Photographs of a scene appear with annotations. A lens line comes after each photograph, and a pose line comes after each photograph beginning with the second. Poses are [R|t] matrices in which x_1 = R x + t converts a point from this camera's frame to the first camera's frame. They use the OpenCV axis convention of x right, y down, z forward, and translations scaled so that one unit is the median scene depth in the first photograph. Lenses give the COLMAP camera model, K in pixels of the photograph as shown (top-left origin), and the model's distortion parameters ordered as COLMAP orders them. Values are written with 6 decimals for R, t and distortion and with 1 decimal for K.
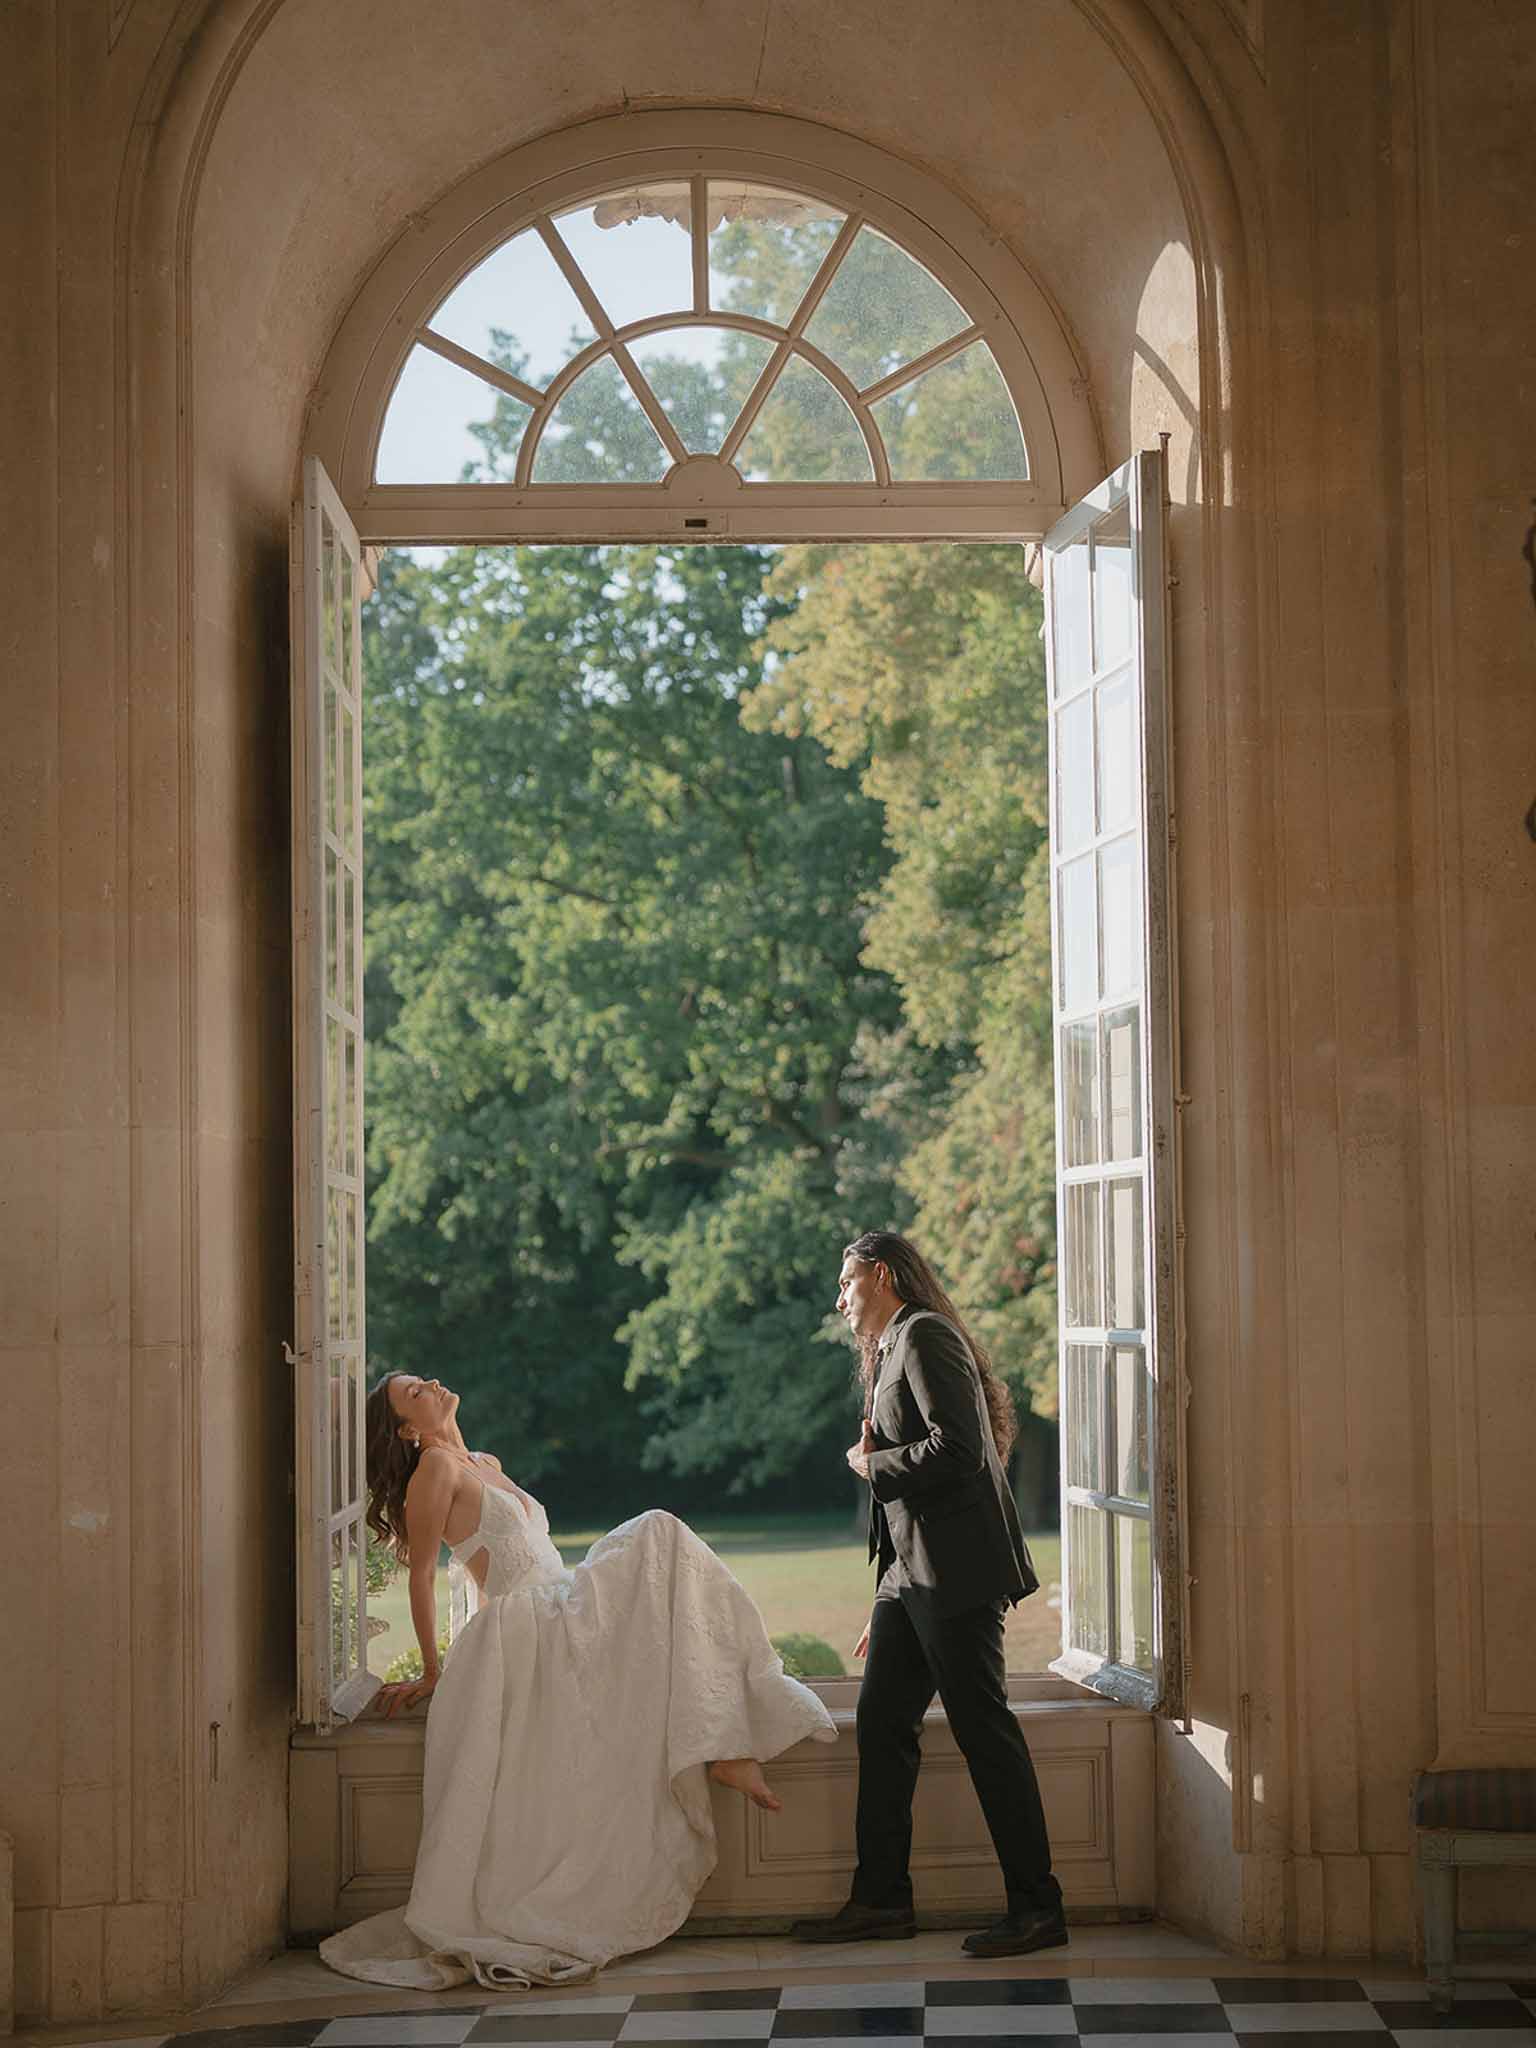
lens RADIAL K [[2775.9, 0, 831.8], [0, 2775.9, 1026.2], [0, 0, 1]] dist [0.010329, 0.021731]
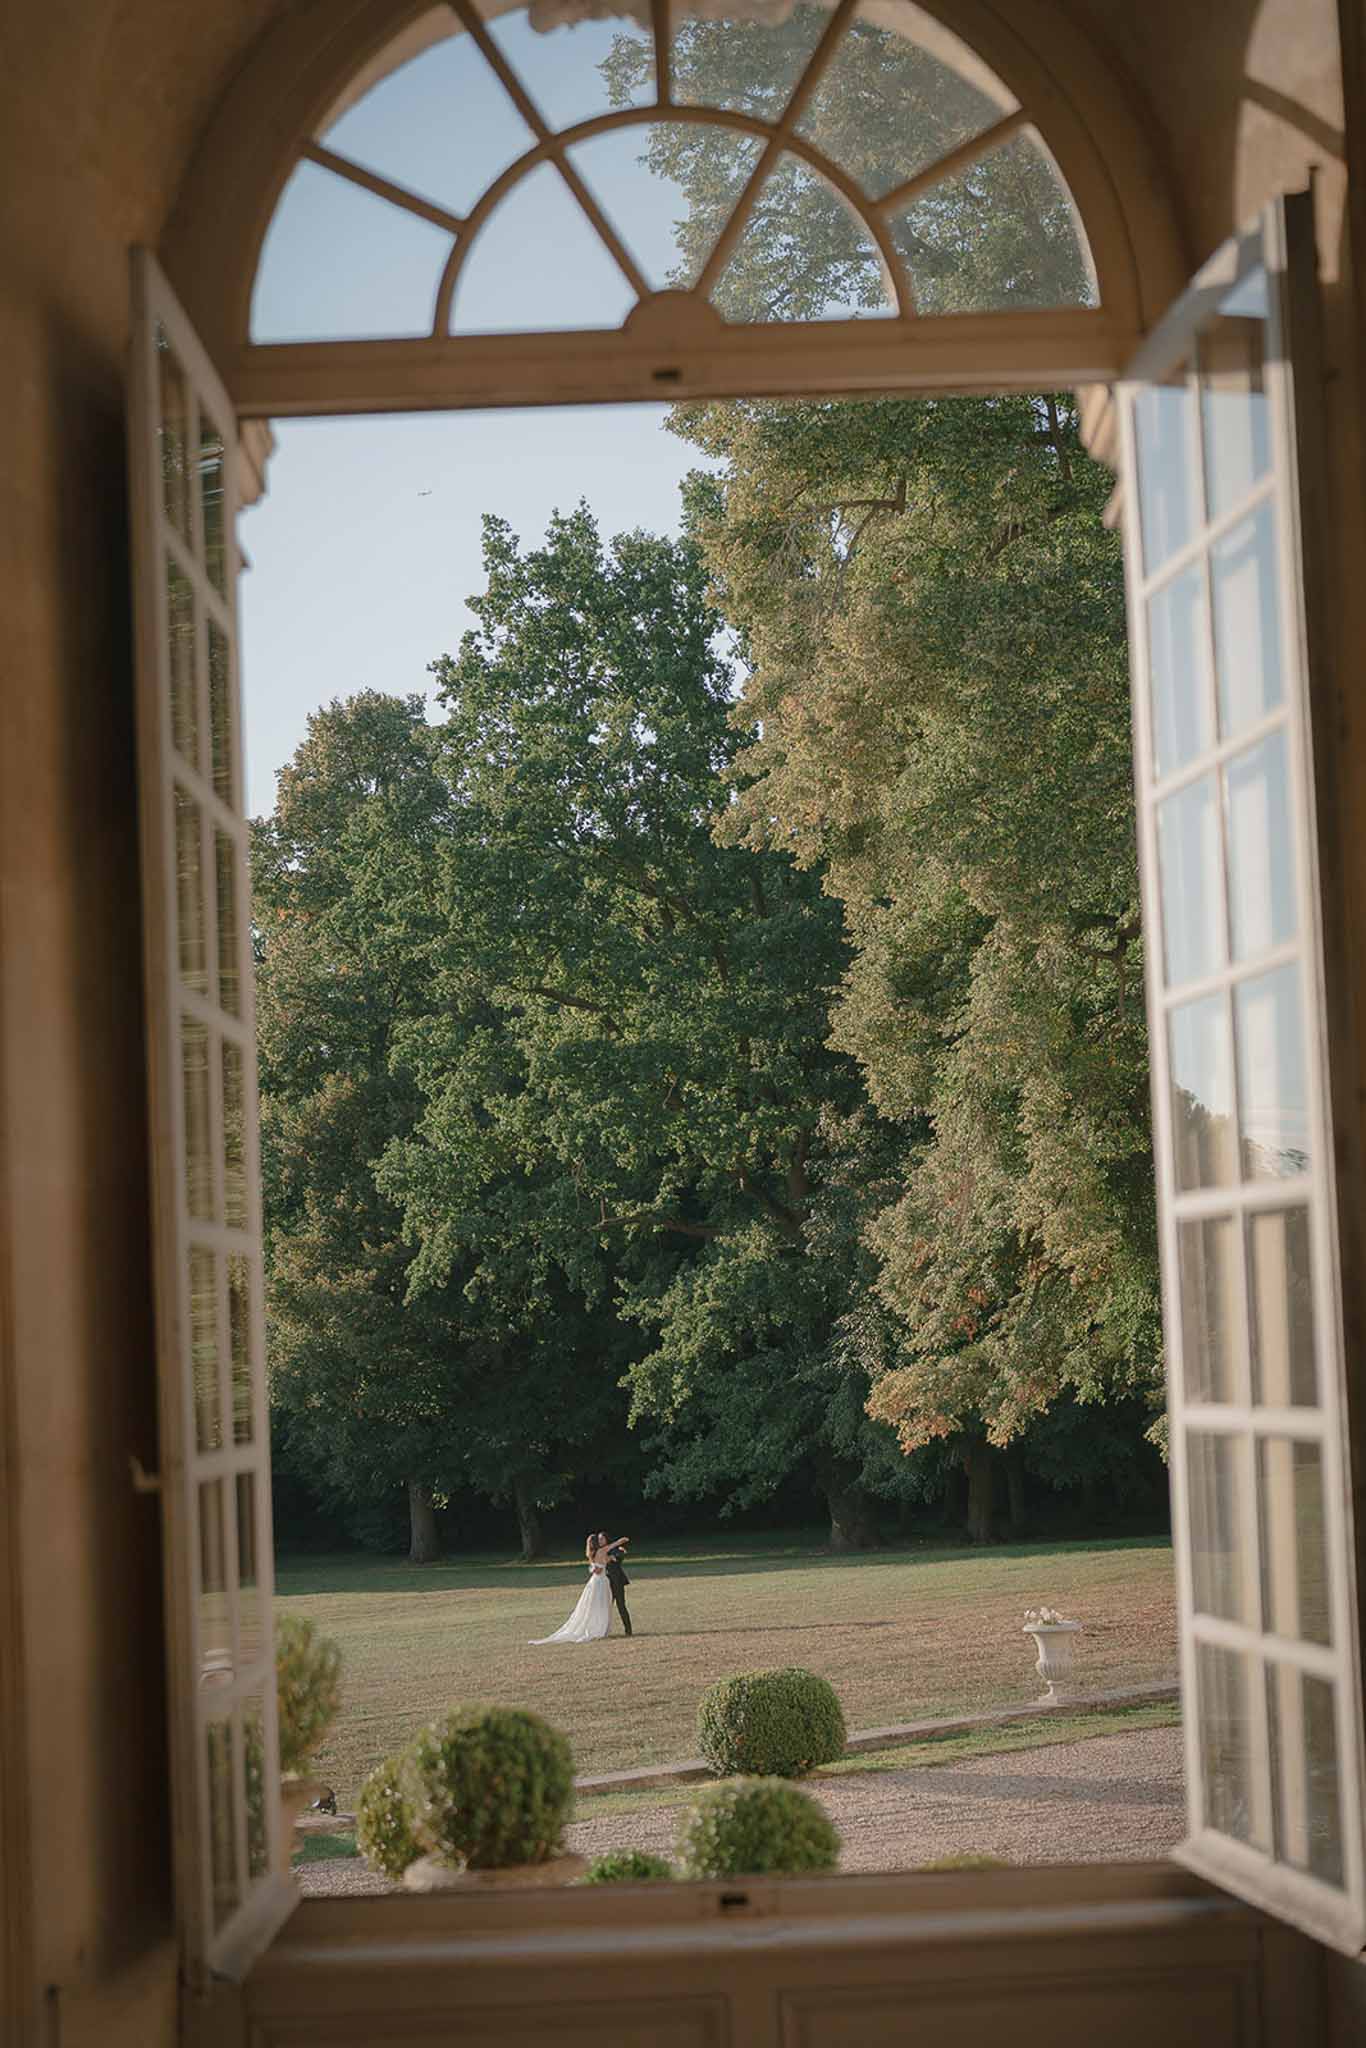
lens RADIAL K [[2161.3, 0, 688.7], [0, 2161.3, 1147.9], [0, 0, 1]] dist [0.010496, 0.002229]
pose [[0.998629, -0.028637, -0.043813, -0.005925], [0.029001, 0.999550, 0.007701, 0.007629], [0.043573, -0.008961, 0.999010, 0.104654]]
